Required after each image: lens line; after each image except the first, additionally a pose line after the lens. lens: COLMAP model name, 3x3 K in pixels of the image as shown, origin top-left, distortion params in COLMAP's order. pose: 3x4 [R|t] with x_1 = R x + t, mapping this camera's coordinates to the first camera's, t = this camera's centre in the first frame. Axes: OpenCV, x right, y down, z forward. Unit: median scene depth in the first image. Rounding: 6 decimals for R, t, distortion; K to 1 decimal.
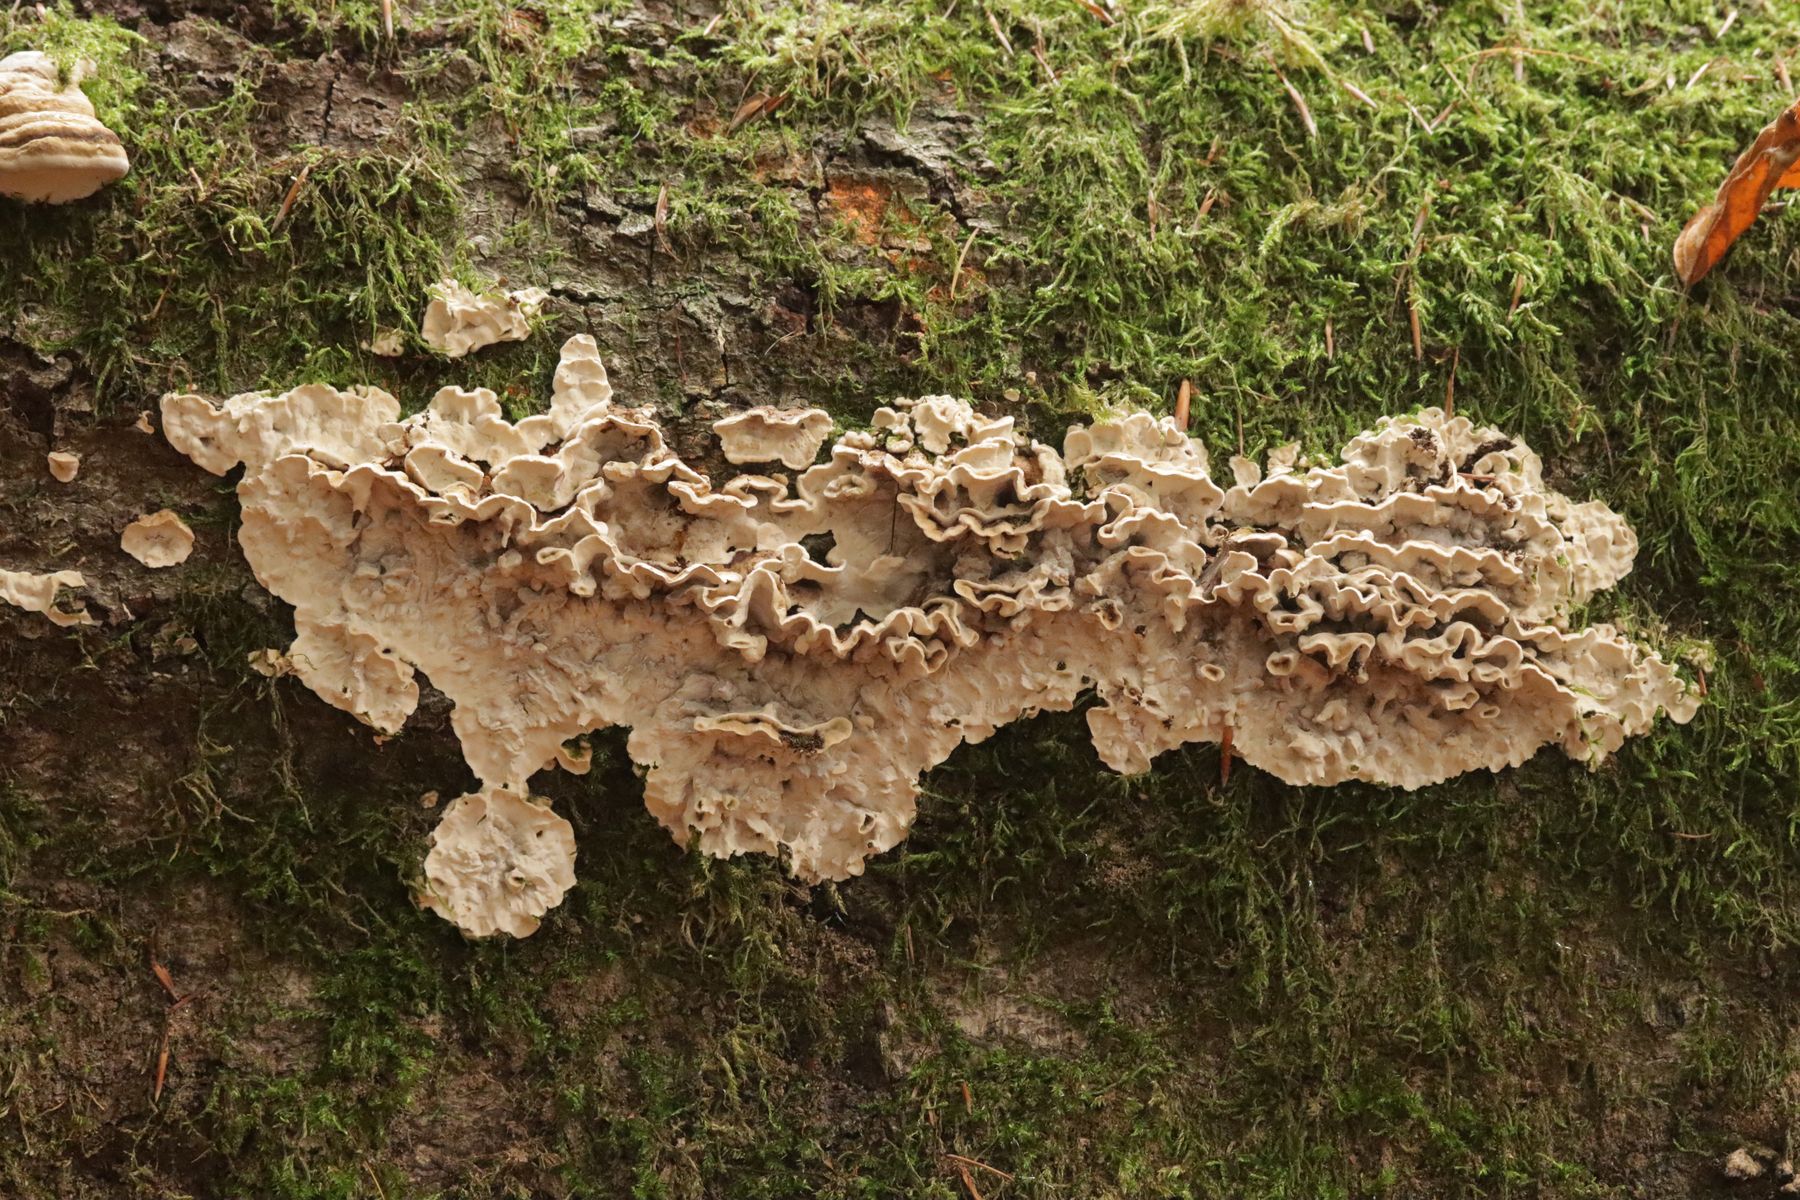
lens RADIAL K [[7437.4, 0, 900.9], [0, 7437.4, 601.0], [0, 0, 1]] dist [-0.024805, 0.000000]
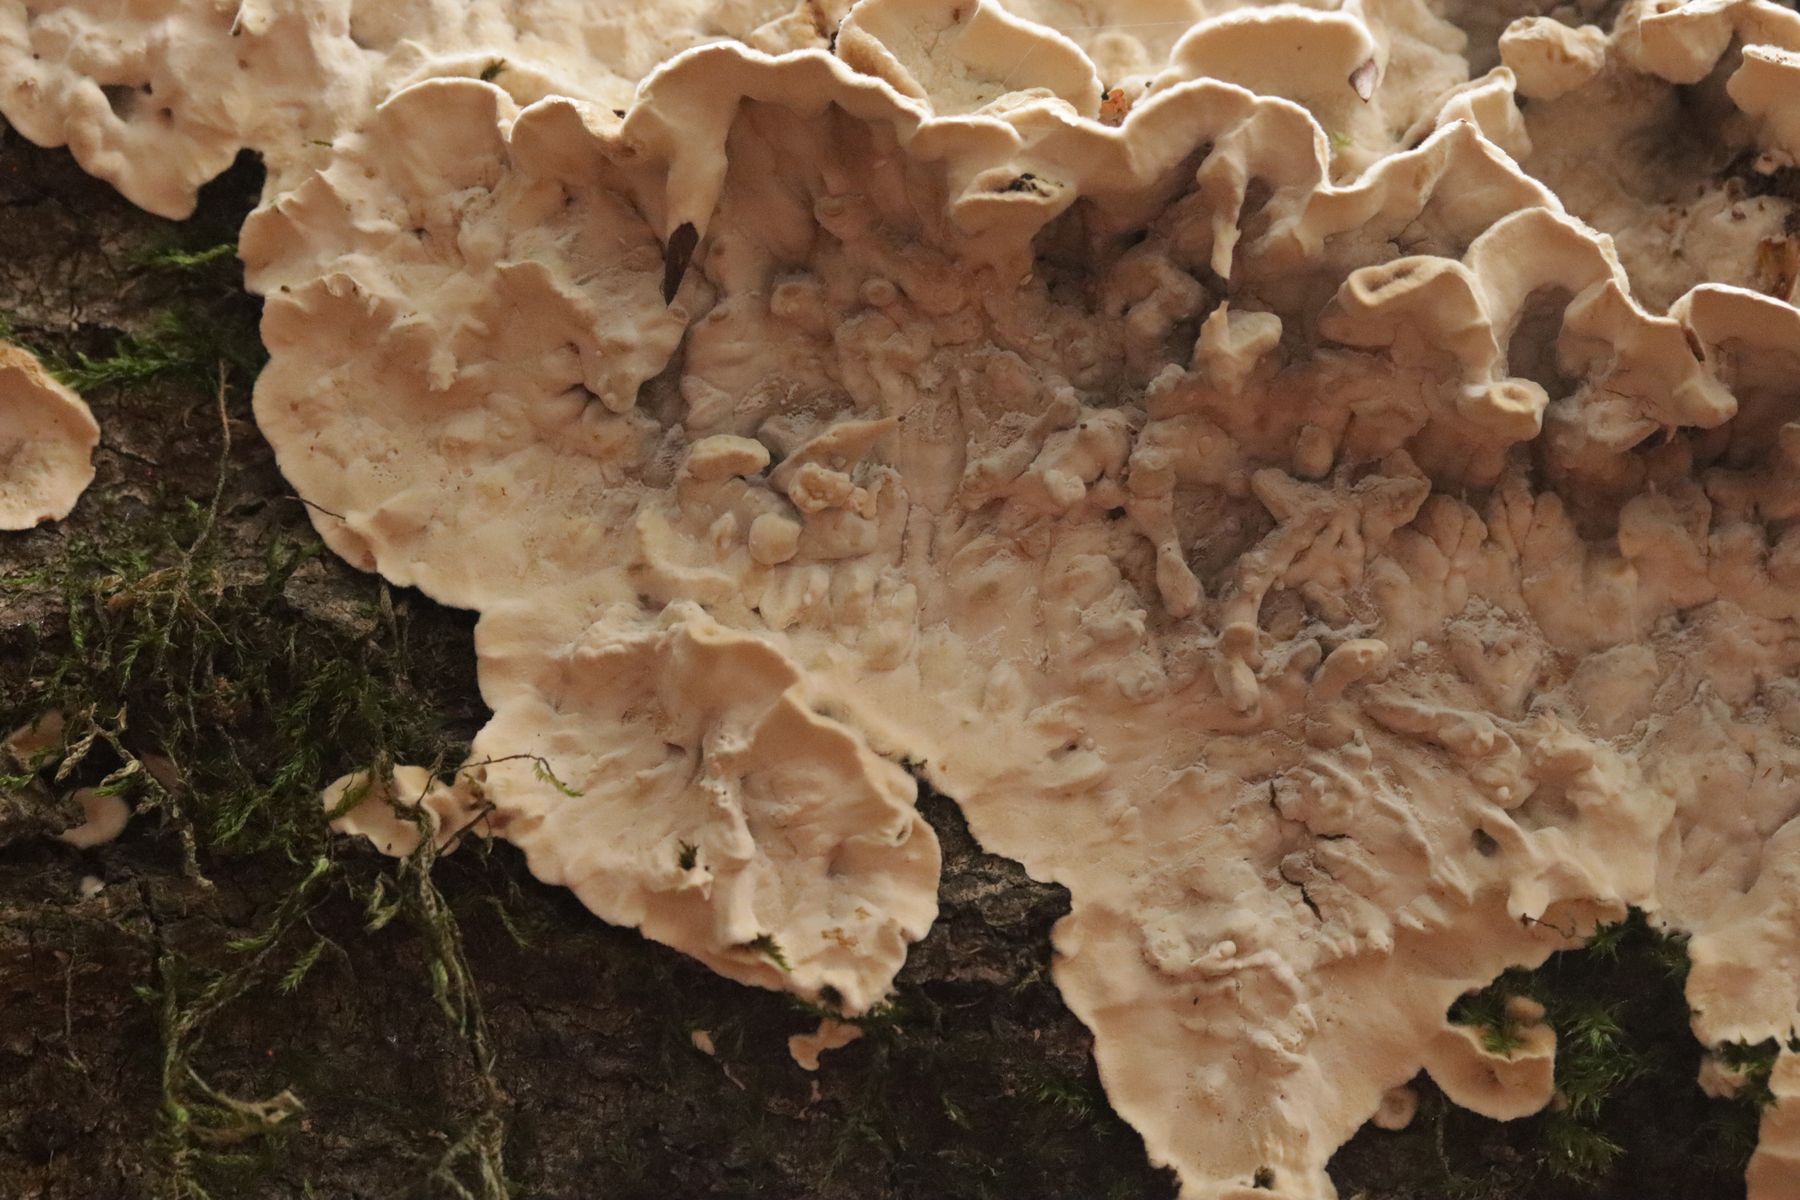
lens RADIAL K [[7437.4, 0, 898.0], [0, 7437.4, 597.1], [0, 0, 1]] dist [-0.024805, 0.000000]
pose [[0.989118, -0.067446, 0.130756, -0.102787], [0.106147, 0.942539, -0.316787, 0.092477], [-0.101877, 0.327219, 0.939441, 0.729867]]
